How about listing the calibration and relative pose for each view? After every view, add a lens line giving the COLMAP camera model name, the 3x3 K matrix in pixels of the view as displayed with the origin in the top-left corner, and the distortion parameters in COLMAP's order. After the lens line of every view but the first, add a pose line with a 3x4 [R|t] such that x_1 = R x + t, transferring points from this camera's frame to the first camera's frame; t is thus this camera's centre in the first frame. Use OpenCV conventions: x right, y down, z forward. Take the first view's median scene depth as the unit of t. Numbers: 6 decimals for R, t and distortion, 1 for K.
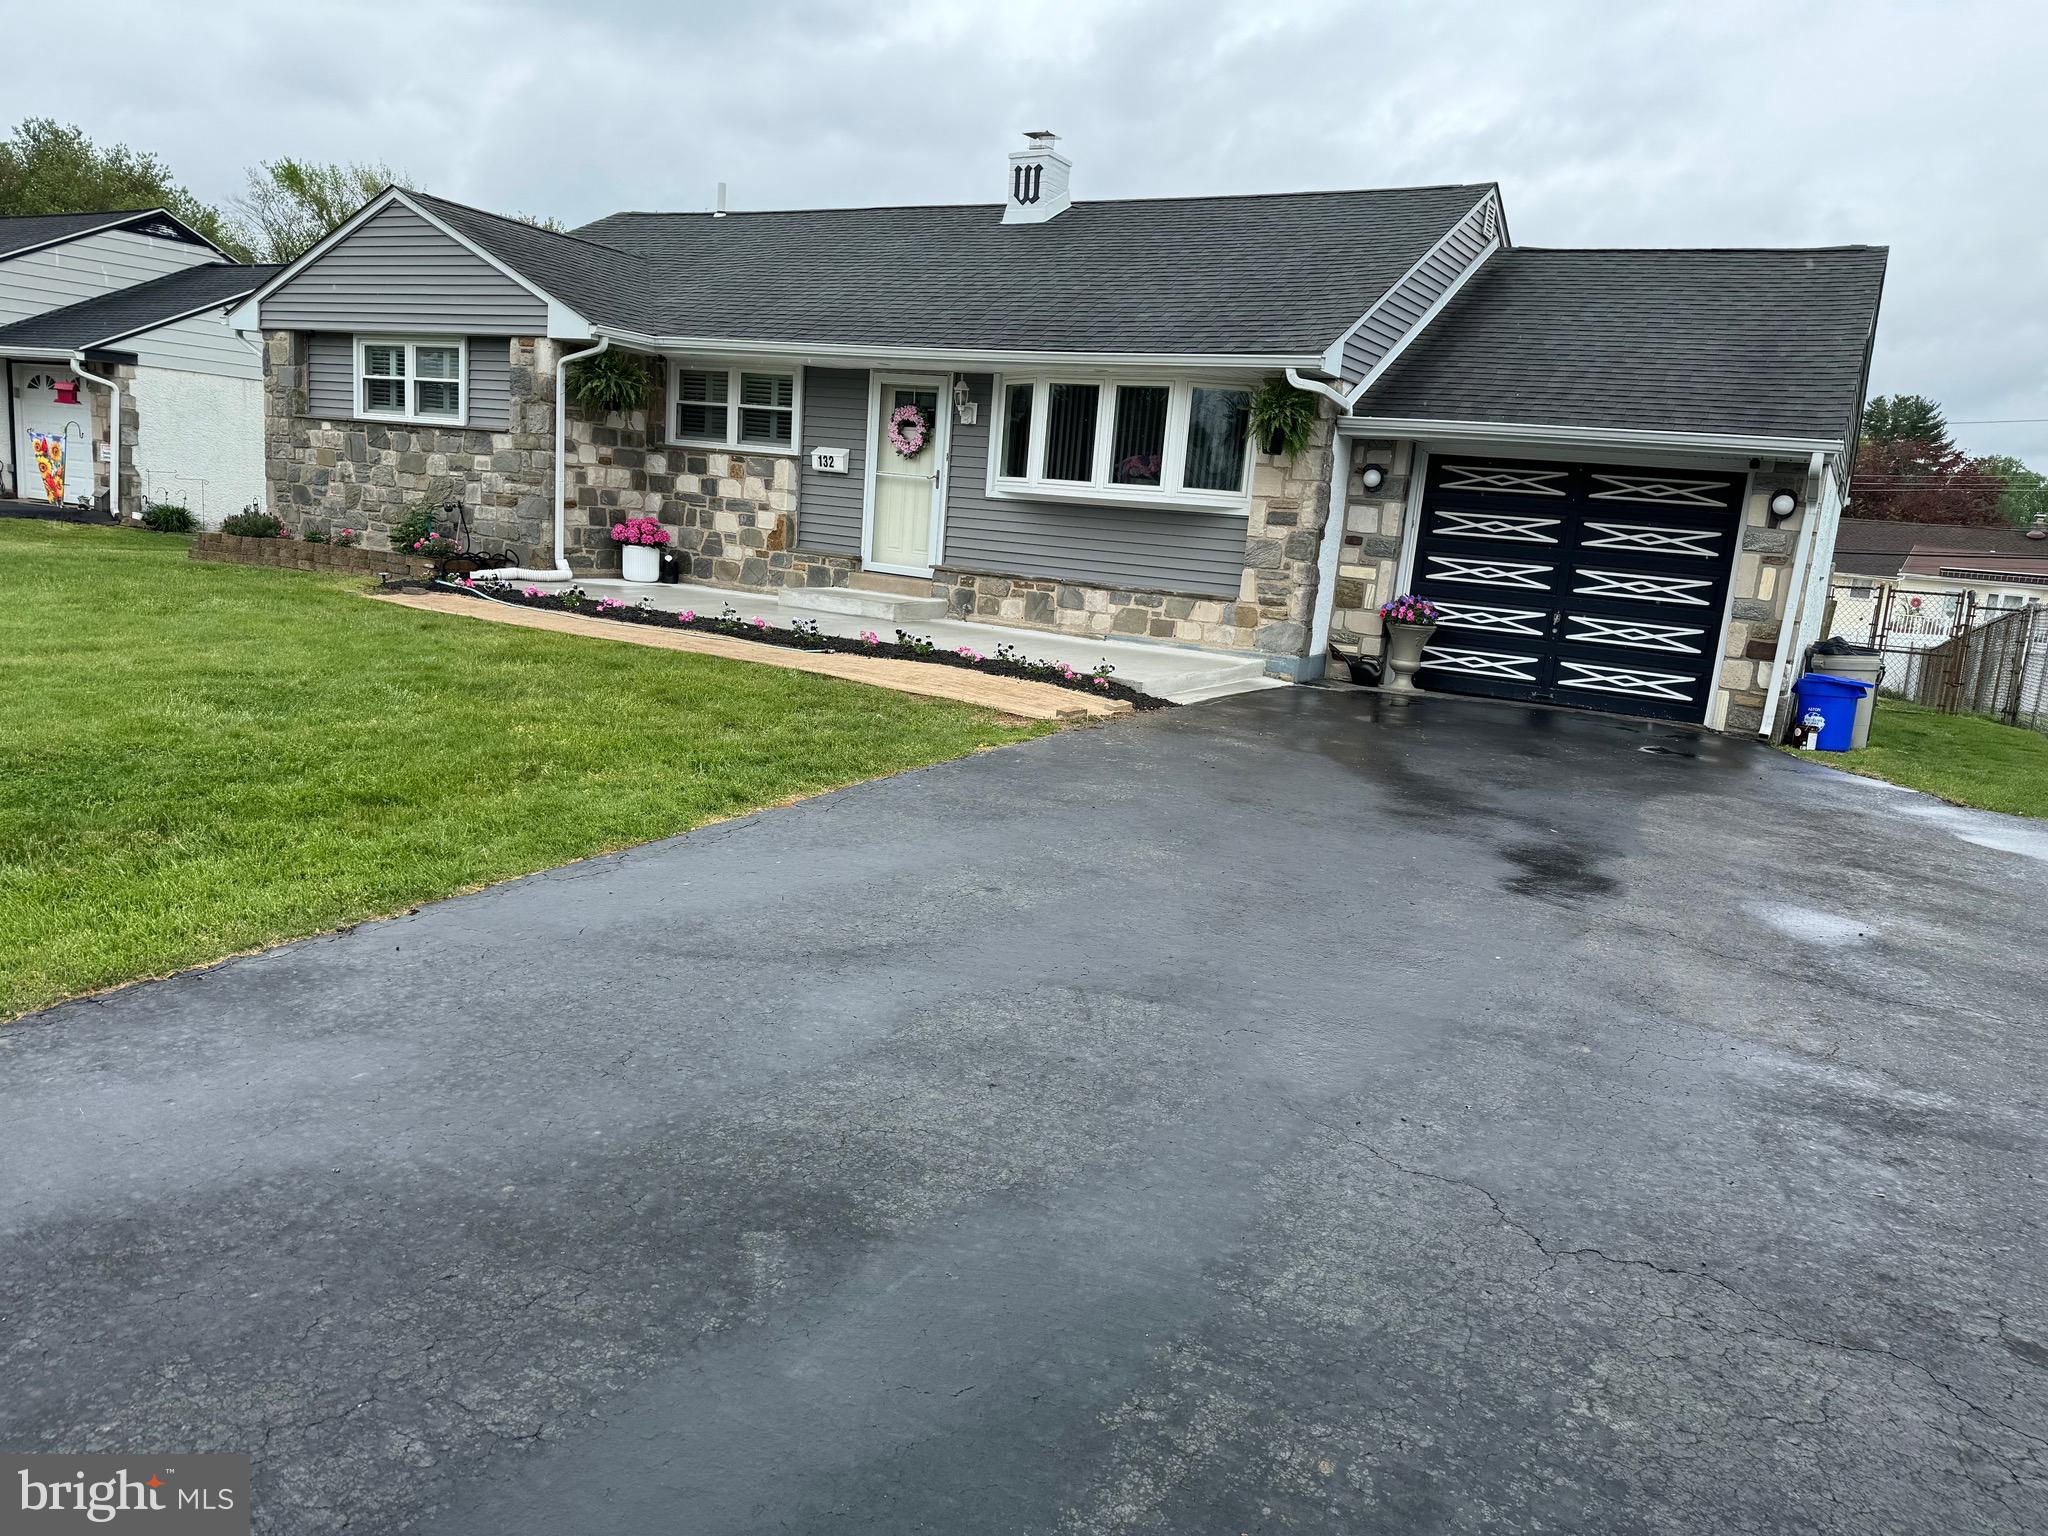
lens RADIAL K [[1450.4, 0, 1024.0], [0, 1450.4, 768.0], [0, 0, 1]] dist [0.182813, -0.440707]
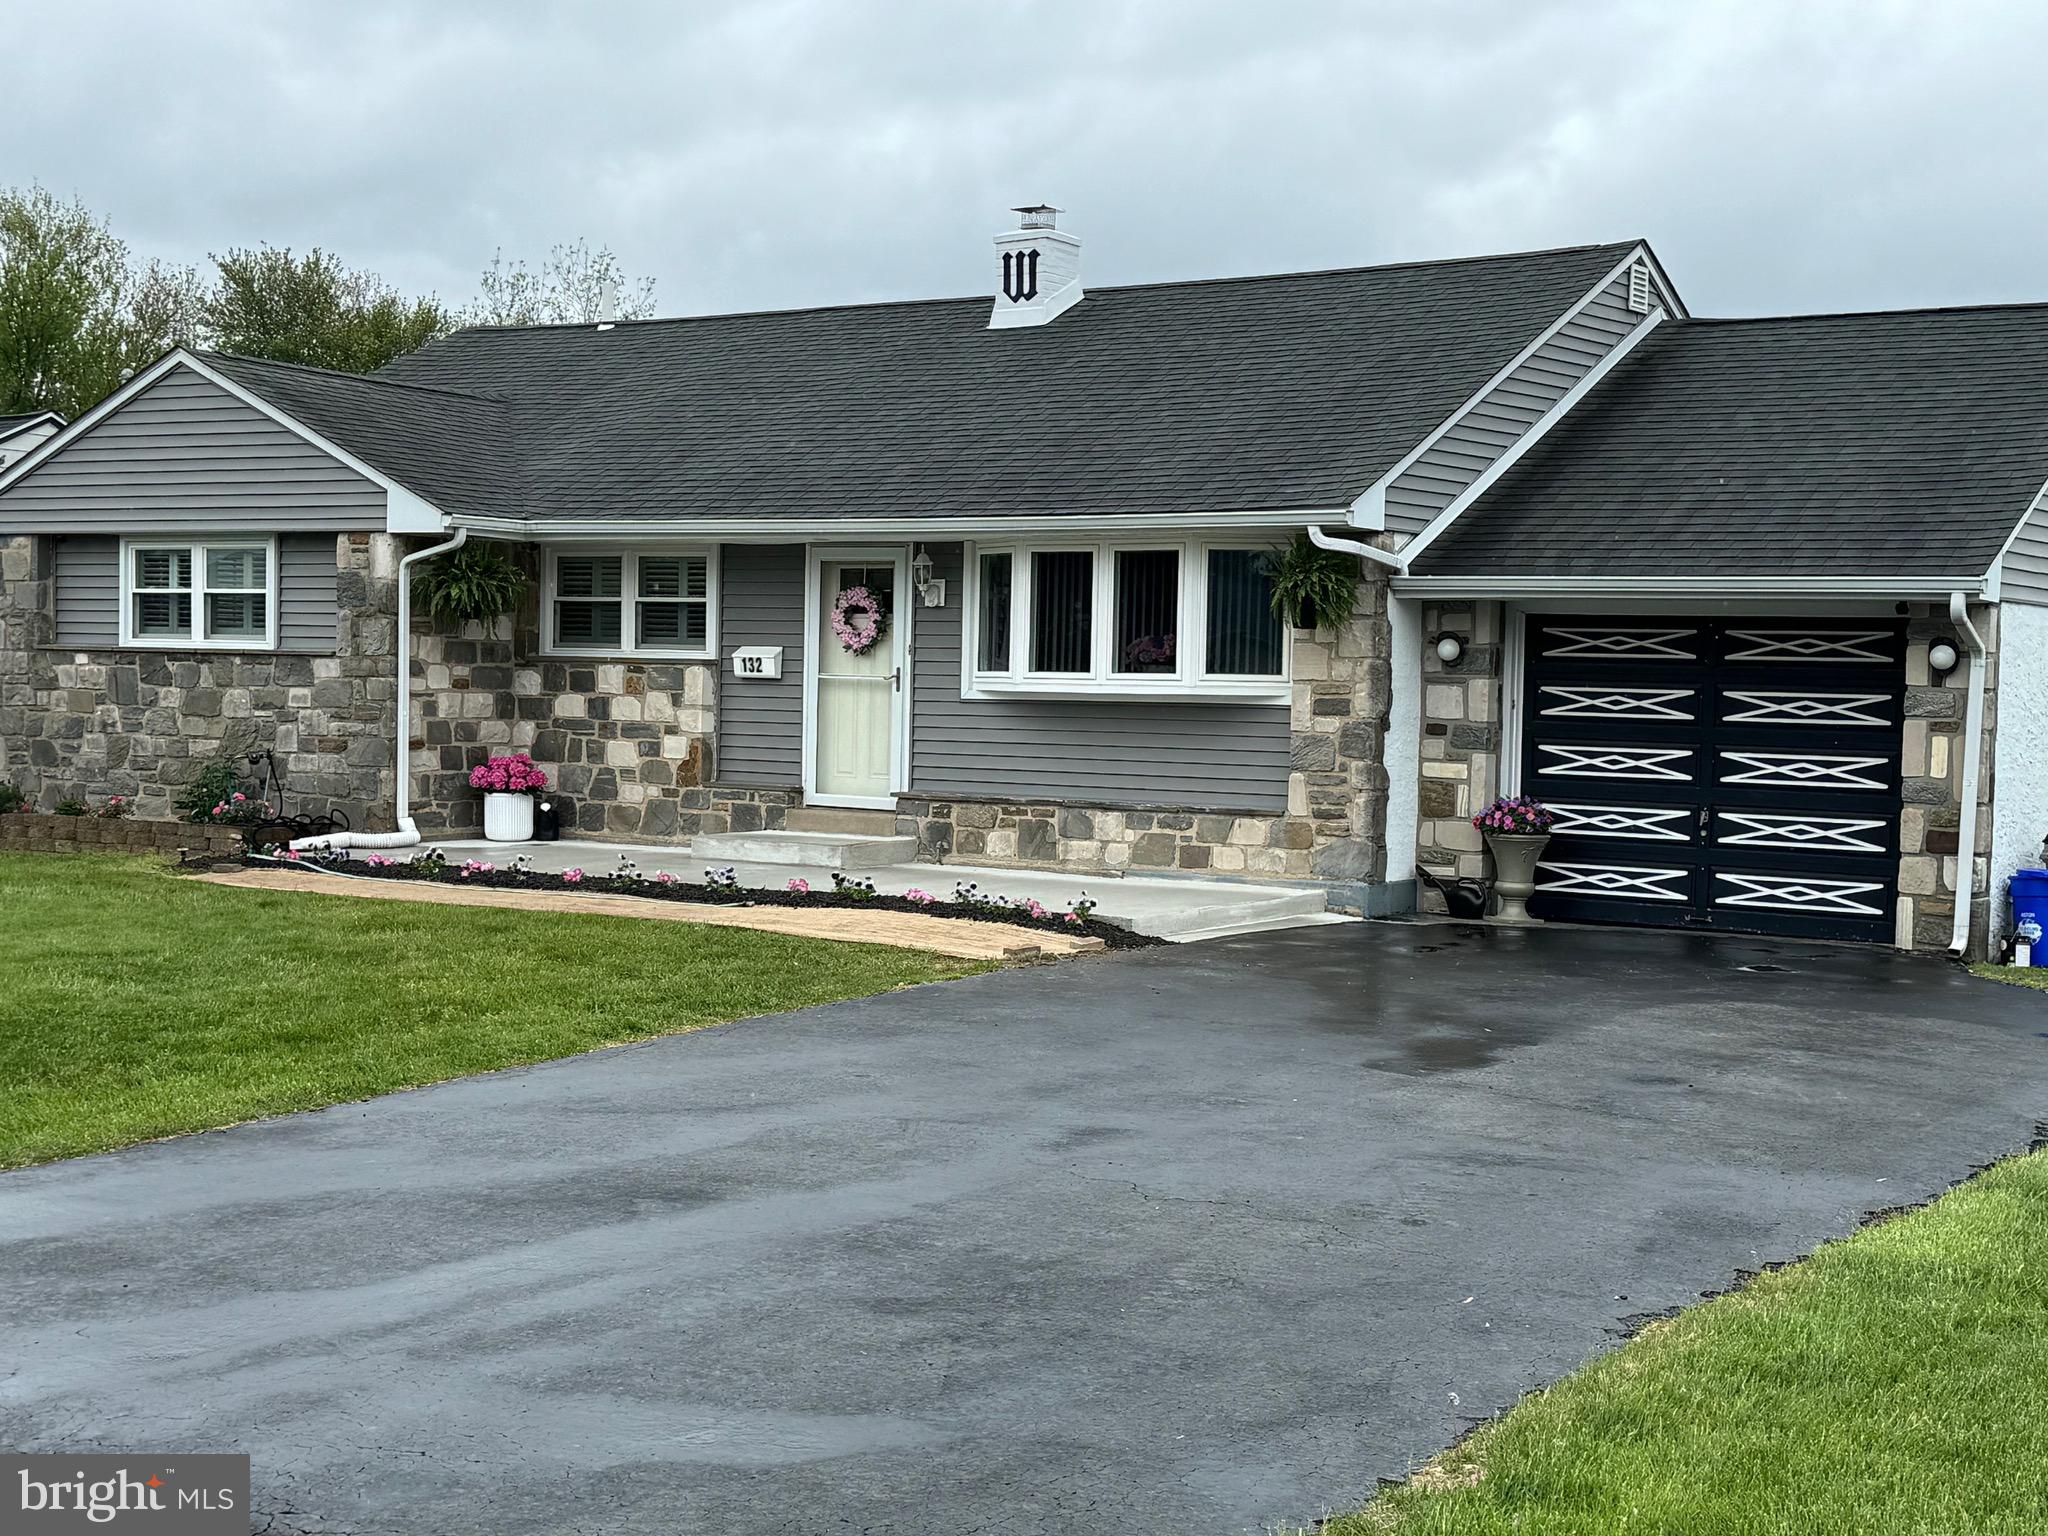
lens RADIAL K [[2747.9, 0, 1030.5], [0, 2747.9, 683.5], [0, 0, 1]] dist [0.082508, 0.049167]
pose [[0.996844, -0.060607, -0.051280, 0.084306], [0.050554, 0.982620, -0.178609, 0.062453], [0.061213, 0.175453, 0.982583, -0.398724]]
